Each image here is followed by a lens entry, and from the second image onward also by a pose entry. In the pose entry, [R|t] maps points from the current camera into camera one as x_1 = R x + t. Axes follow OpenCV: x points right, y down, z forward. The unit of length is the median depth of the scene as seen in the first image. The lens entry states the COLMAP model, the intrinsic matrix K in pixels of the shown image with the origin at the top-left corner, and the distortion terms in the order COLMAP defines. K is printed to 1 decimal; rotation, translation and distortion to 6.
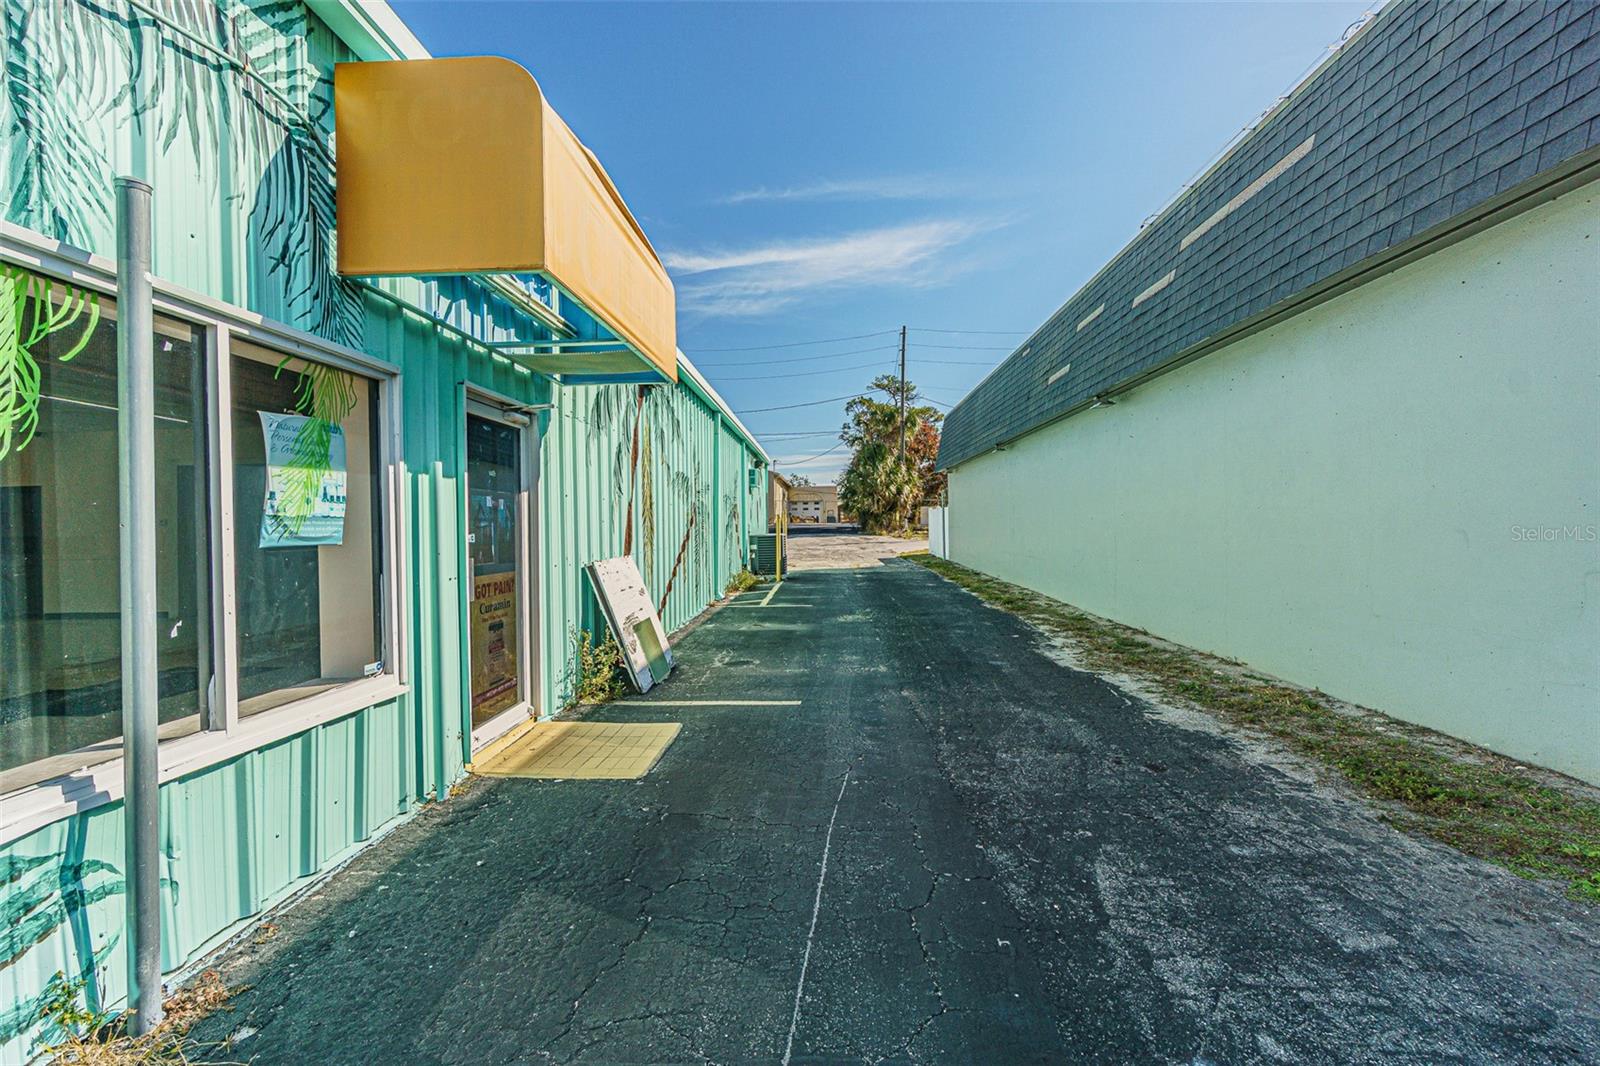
lens RADIAL K [[687.3, 0, 795.6], [0, 687.3, 531.9], [0, 0, 1]] dist [-0.001759, 0.001328]
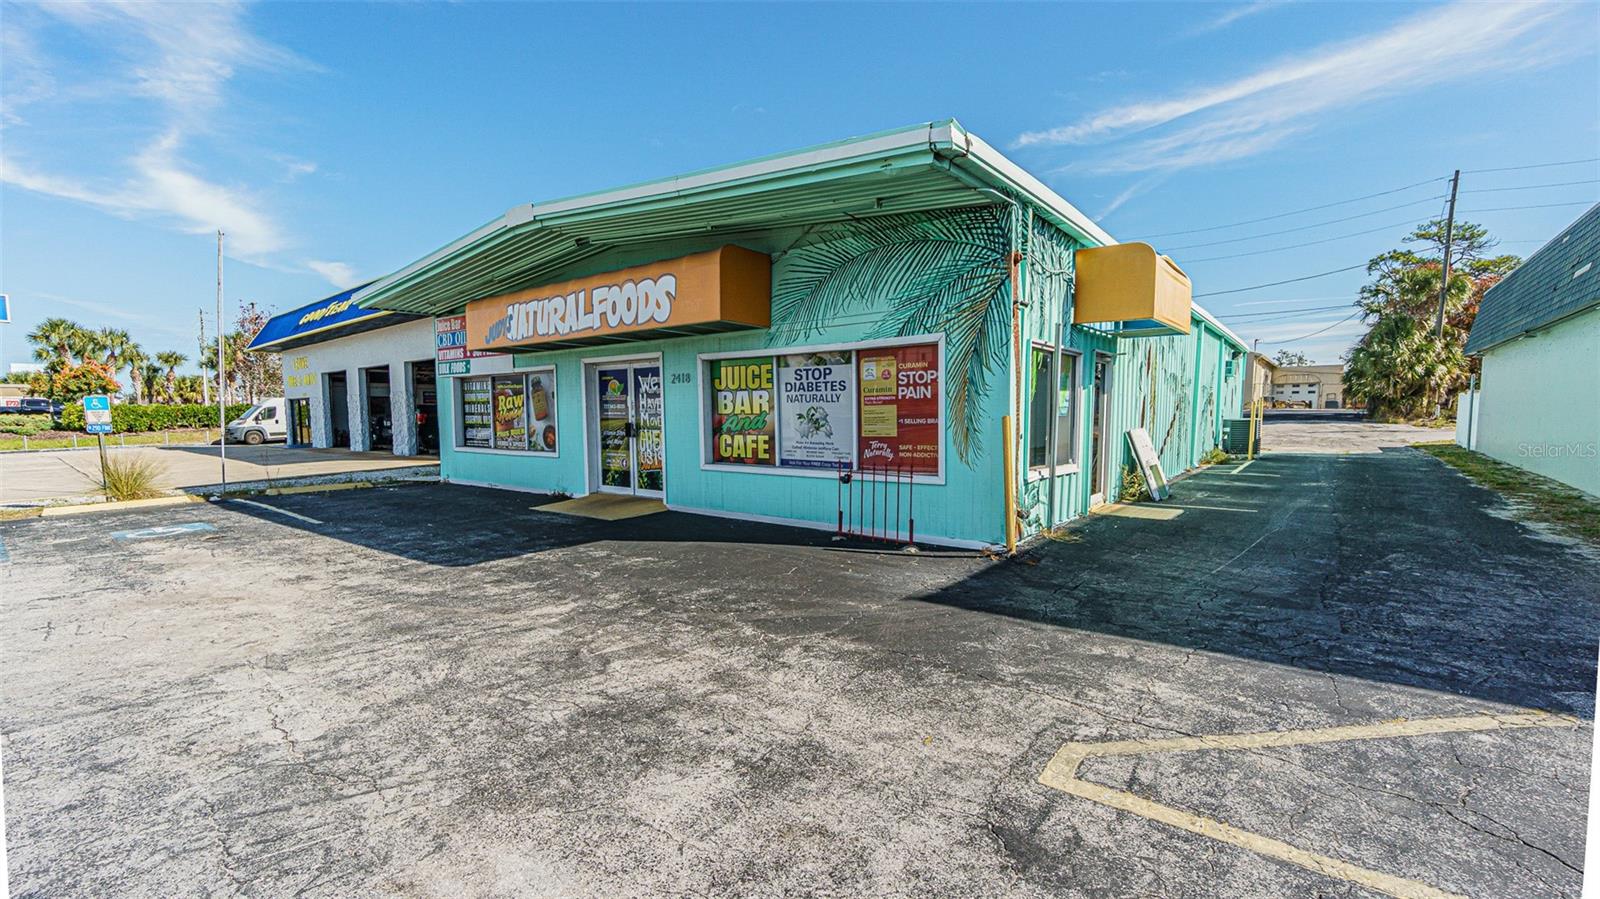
lens RADIAL K [[679.7, 0, 794.1], [0, 679.7, 470.1], [0, 0, 1]] dist [0.000933, 0.000011]
pose [[0.812931, 0.061689, -0.579084, 0.006331], [-0.014570, 0.996217, 0.085672, 0.001162], [0.582178, -0.061208, 0.810754, -0.157443]]
